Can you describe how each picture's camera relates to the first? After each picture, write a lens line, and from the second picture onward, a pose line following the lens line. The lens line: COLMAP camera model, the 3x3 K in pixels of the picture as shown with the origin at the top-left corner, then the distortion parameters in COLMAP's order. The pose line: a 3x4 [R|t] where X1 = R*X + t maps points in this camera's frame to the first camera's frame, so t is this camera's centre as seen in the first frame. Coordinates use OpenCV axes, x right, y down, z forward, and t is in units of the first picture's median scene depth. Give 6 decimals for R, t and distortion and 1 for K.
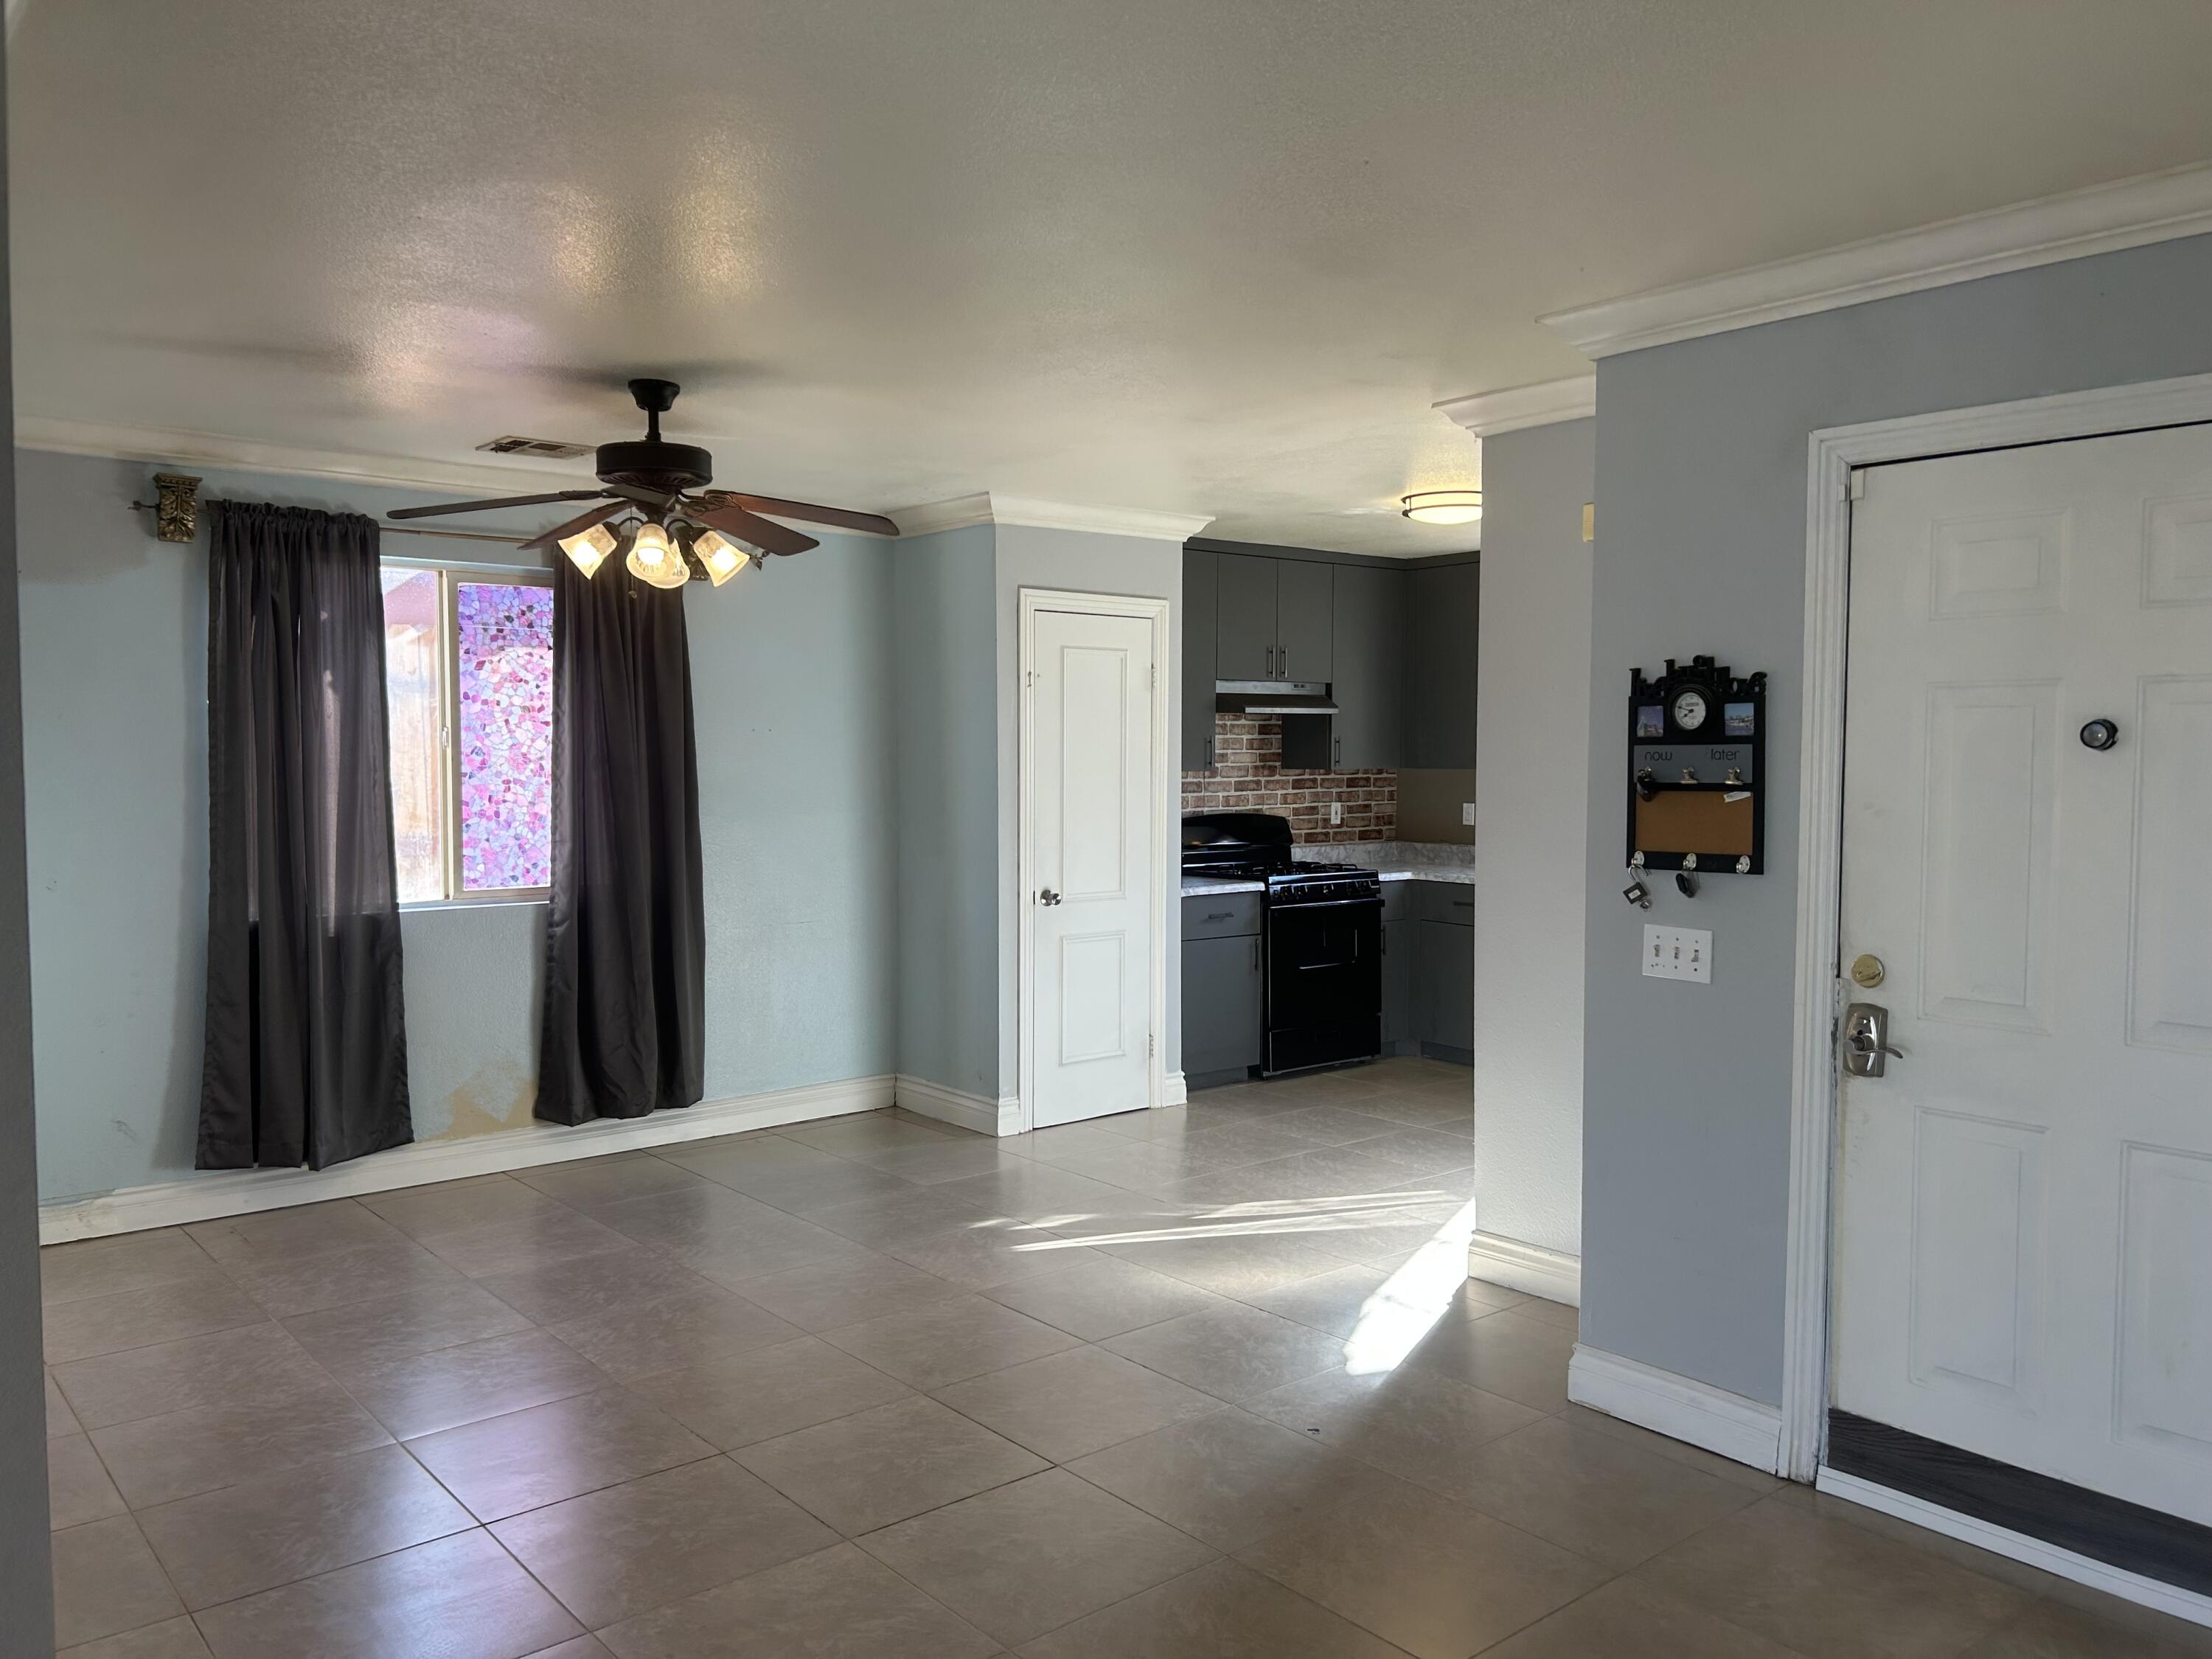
lens RADIAL K [[1668.9, 0, 1058.2], [0, 1668.9, 825.3], [0, 0, 1]] dist [0.026045, -0.041979]
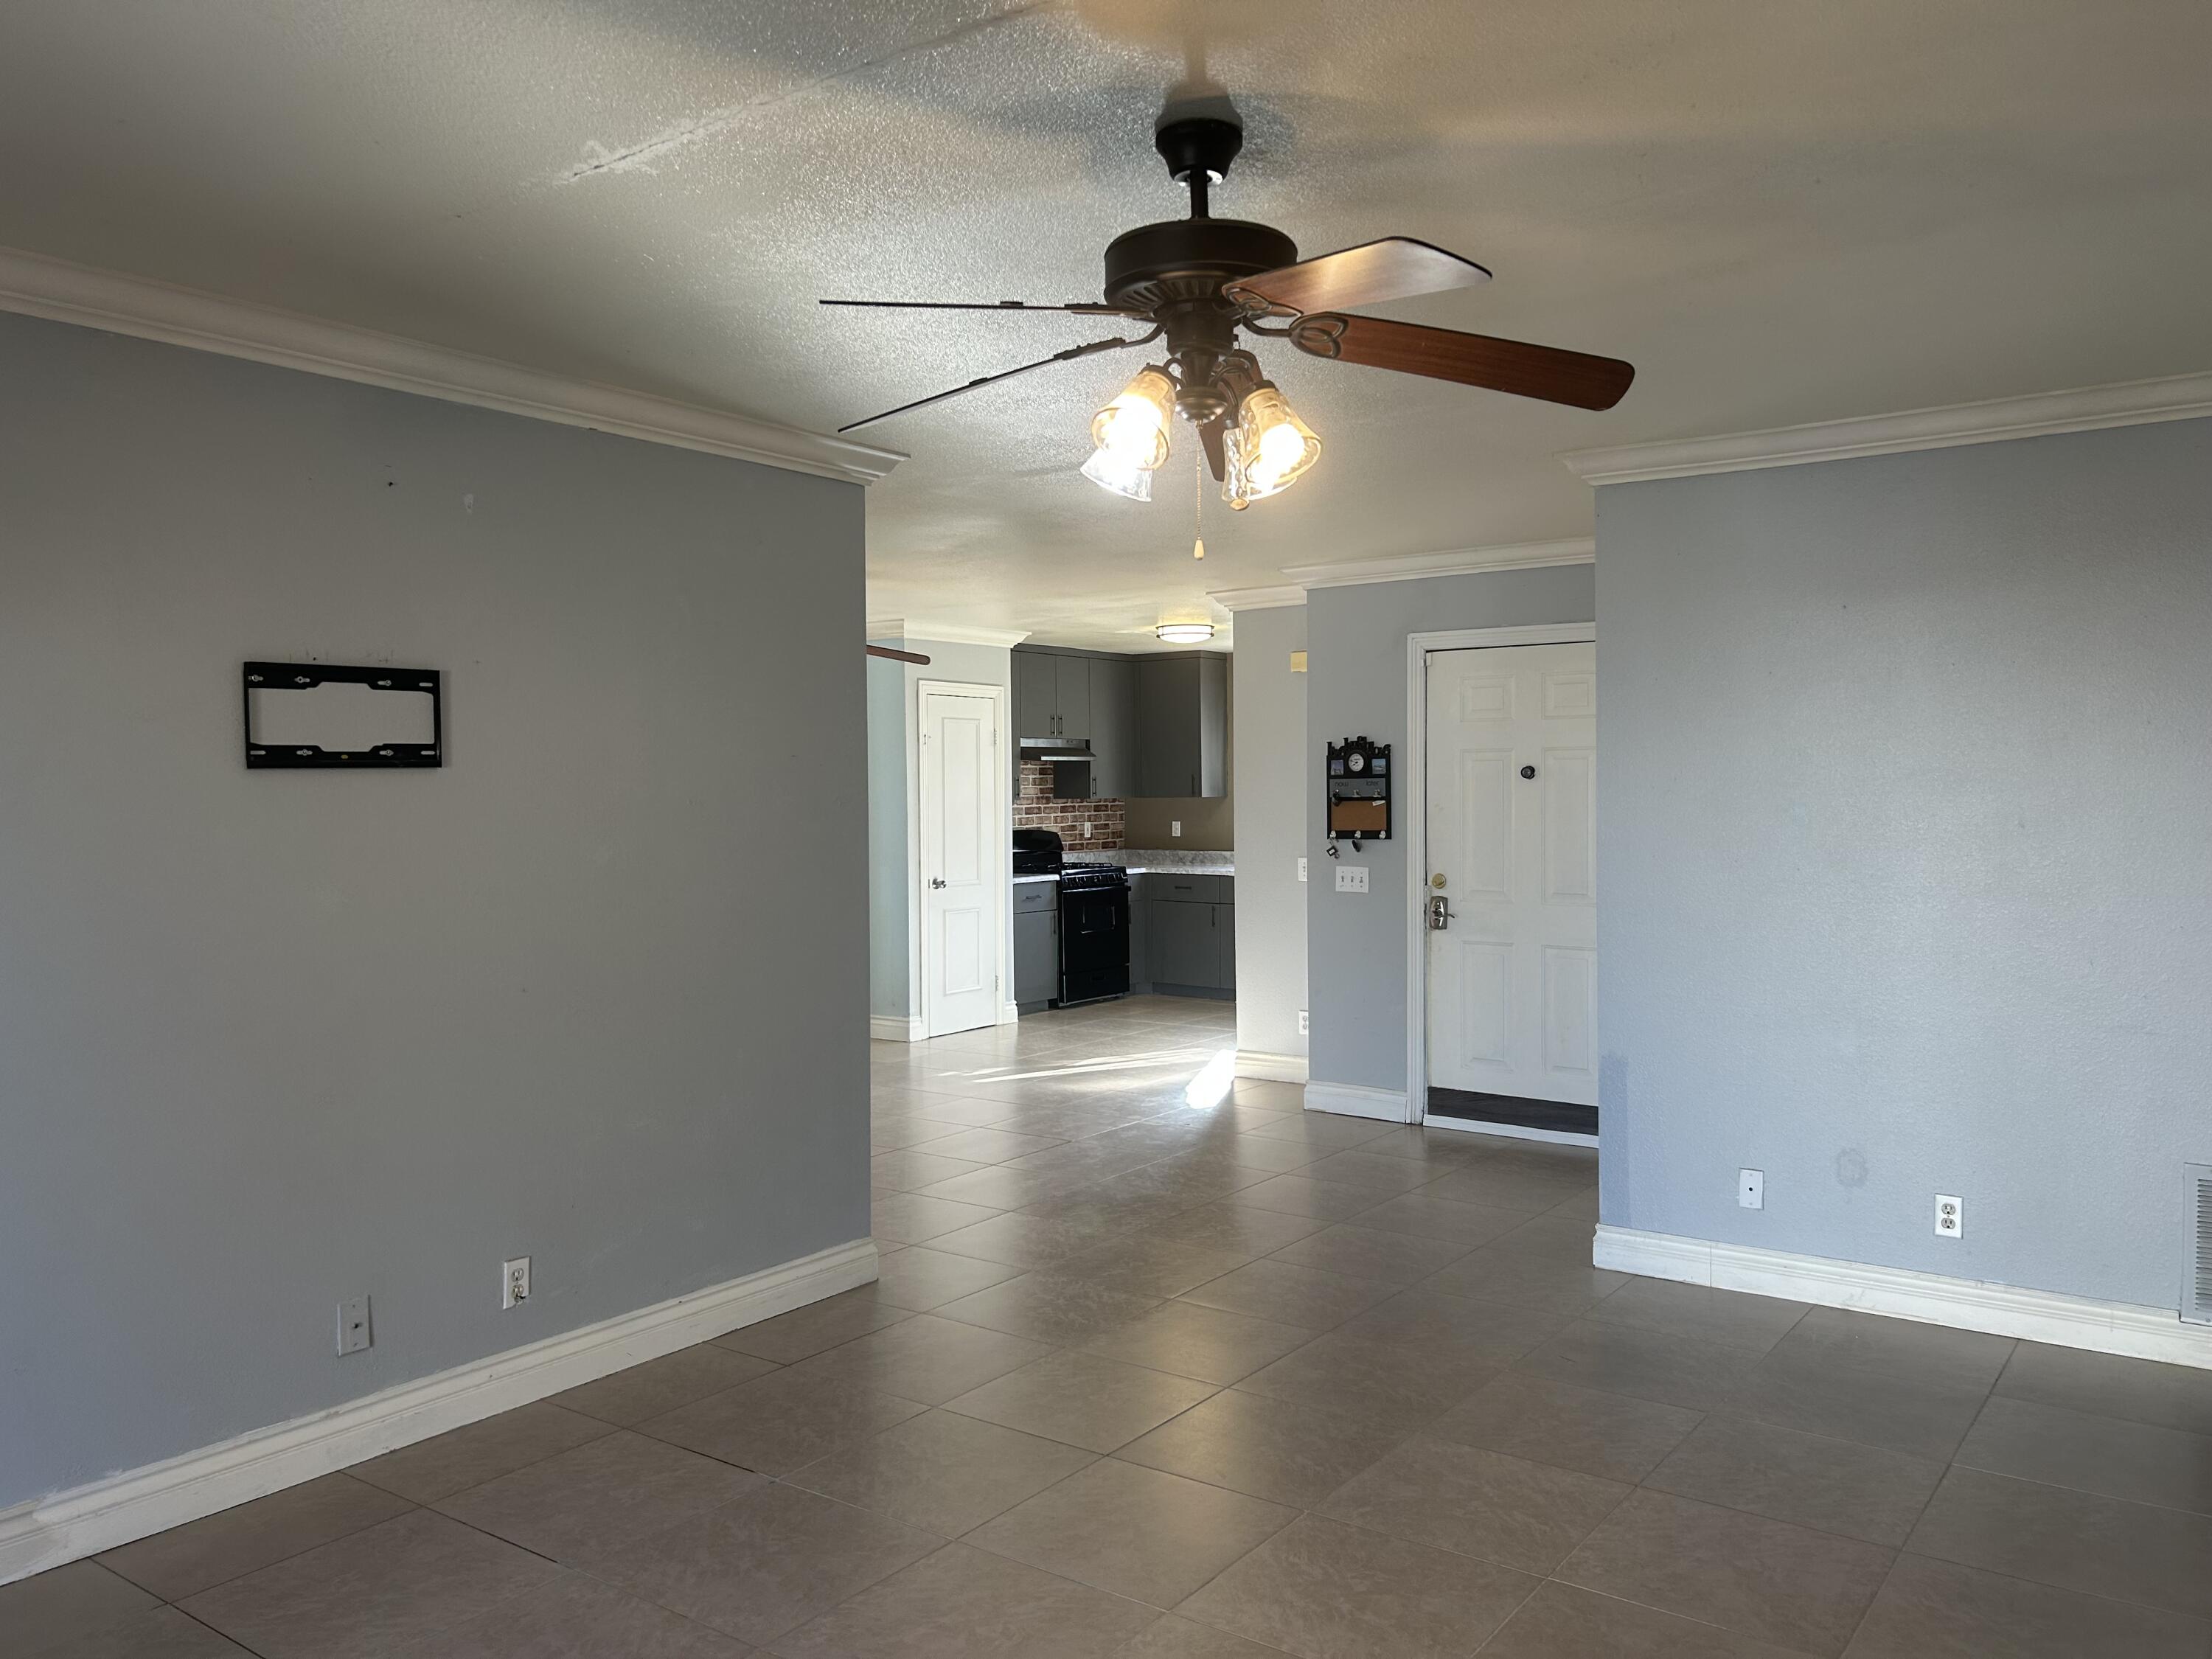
lens RADIAL K [[1668.9, 0, 1061.6], [0, 1668.9, 809.4], [0, 0, 1]] dist [0.026045, -0.041979]
pose [[0.971255, -0.011957, 0.237743, -0.242061], [0.019993, 0.999306, -0.031420, 0.024675], [-0.237202, 0.035270, 0.970820, -0.474428]]
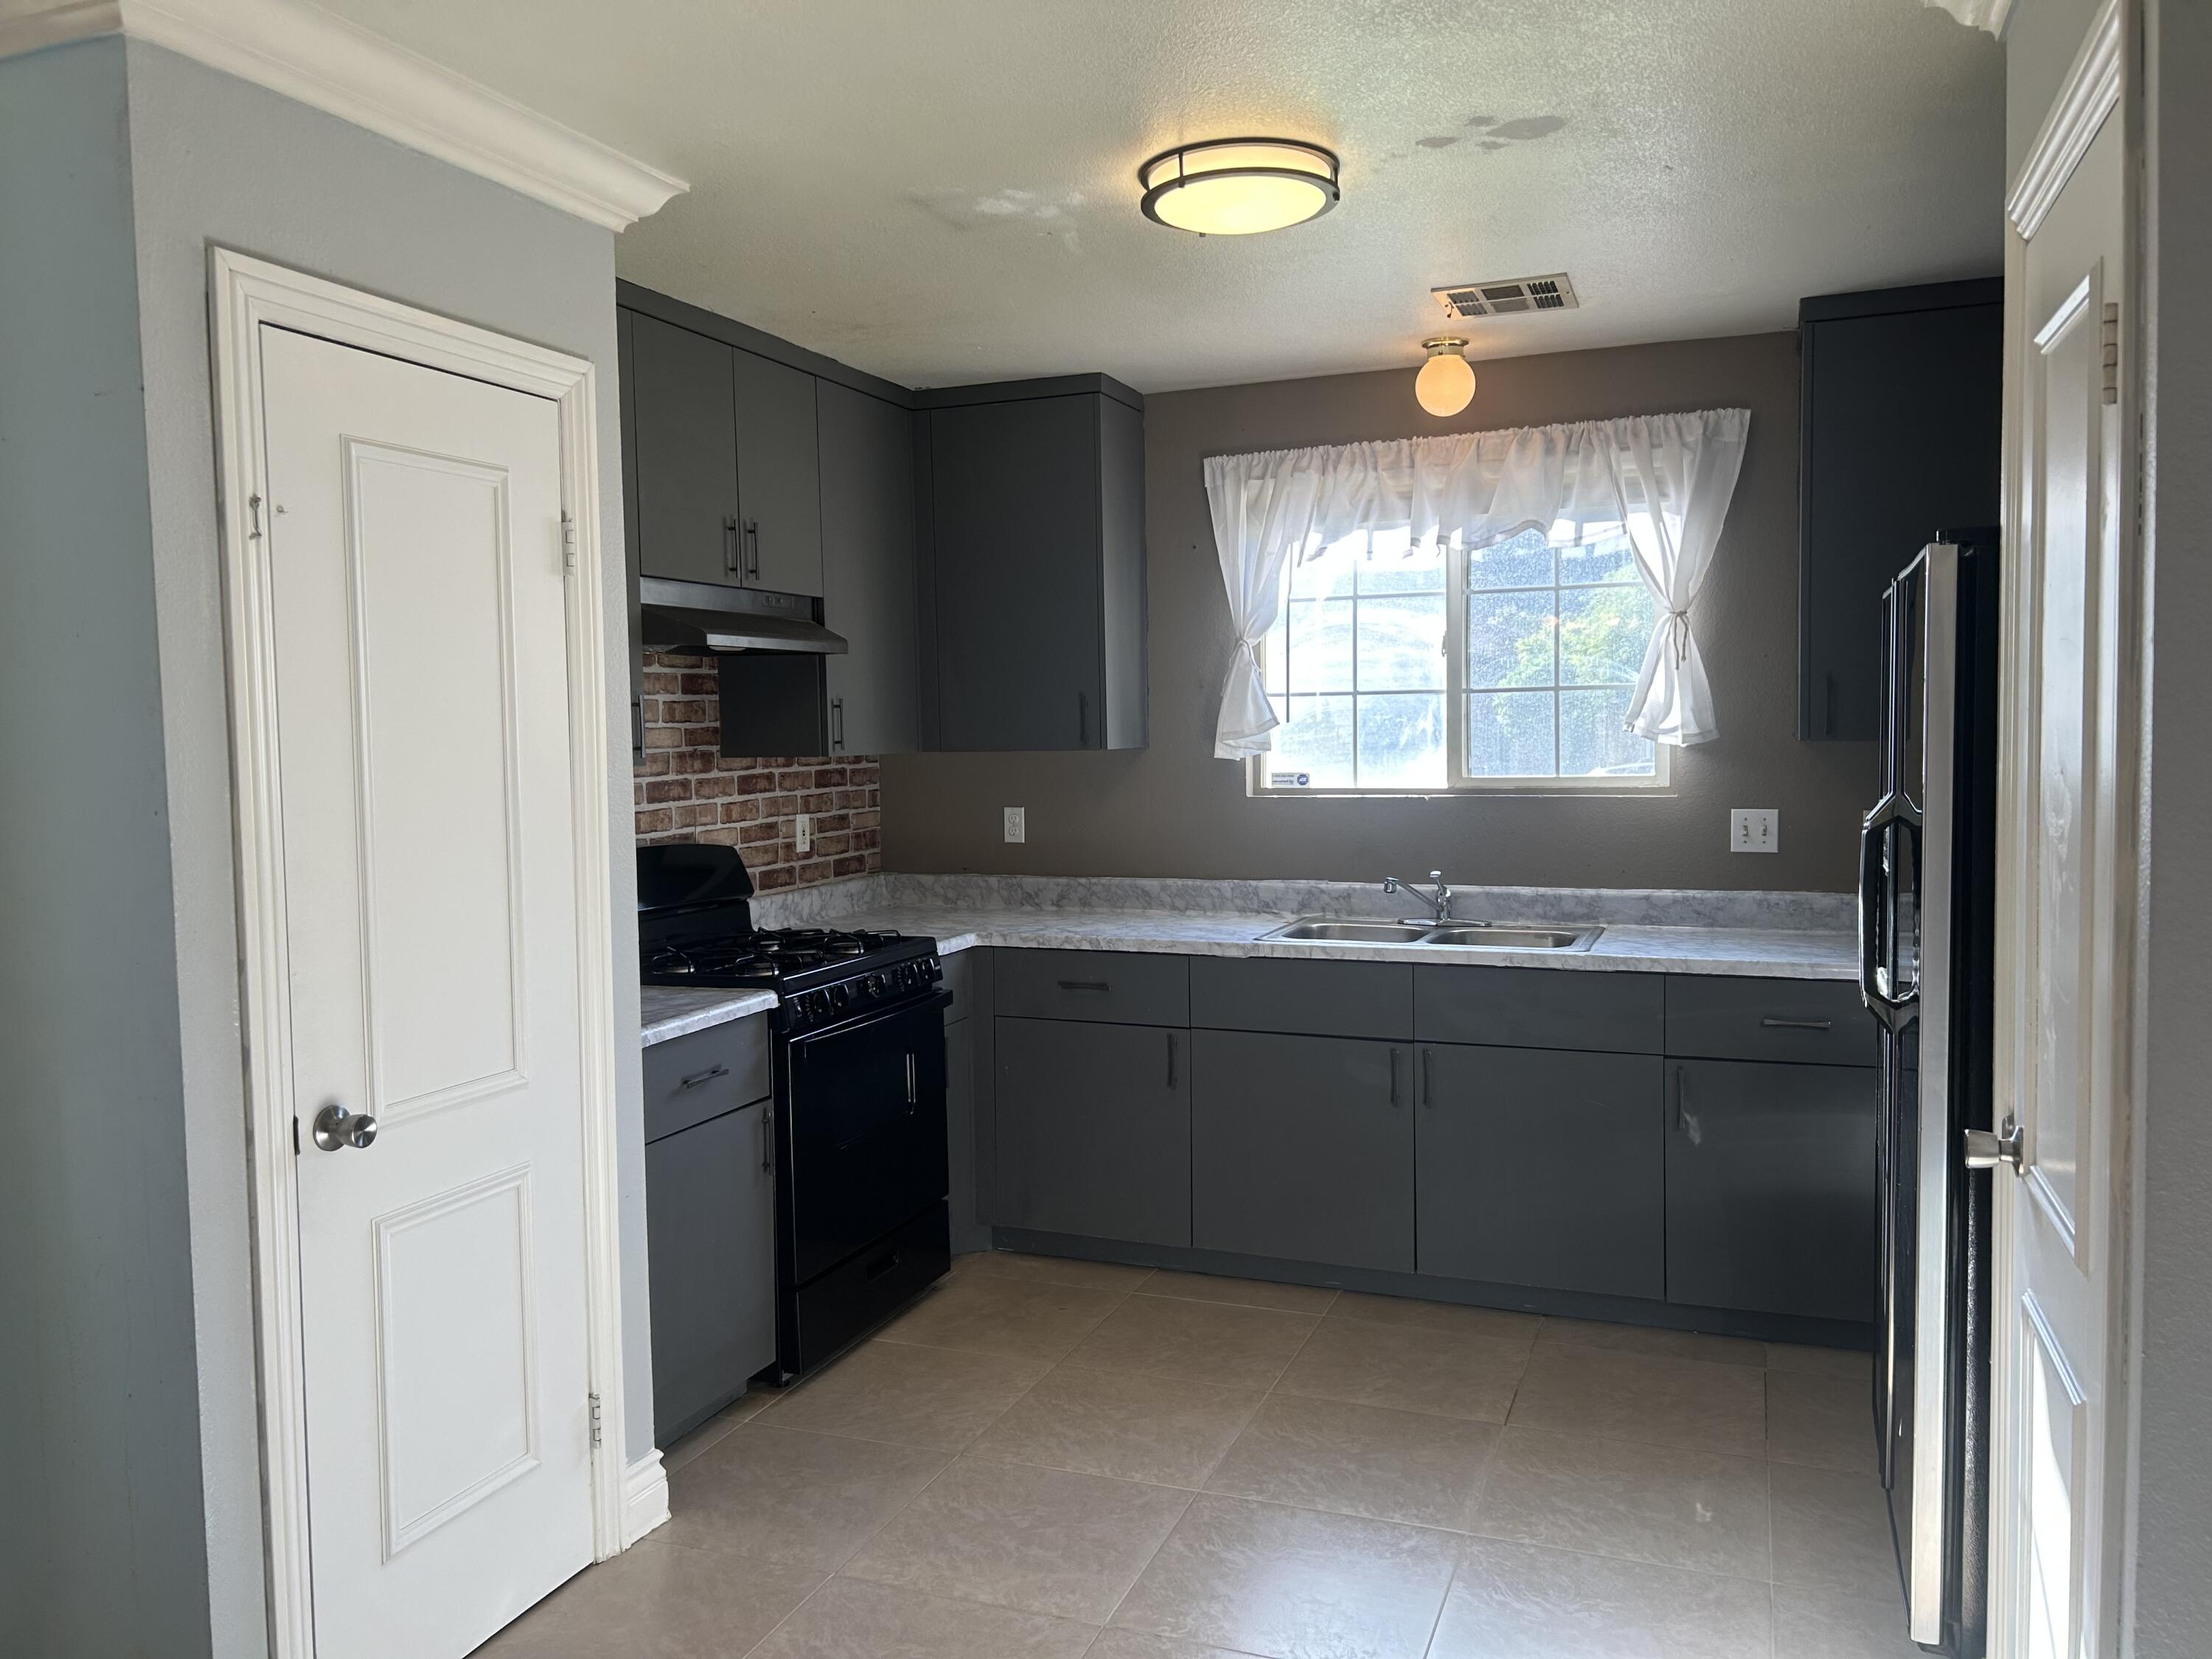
lens RADIAL K [[1668.9, 0, 1111.6], [0, 1668.9, 815.1], [0, 0, 1]] dist [0.026045, -0.041979]
pose [[0.859670, -0.042008, 0.509119, -0.041288], [0.040137, 0.999087, 0.014664, -0.021812], [-0.509270, 0.007828, 0.860571, 0.566864]]
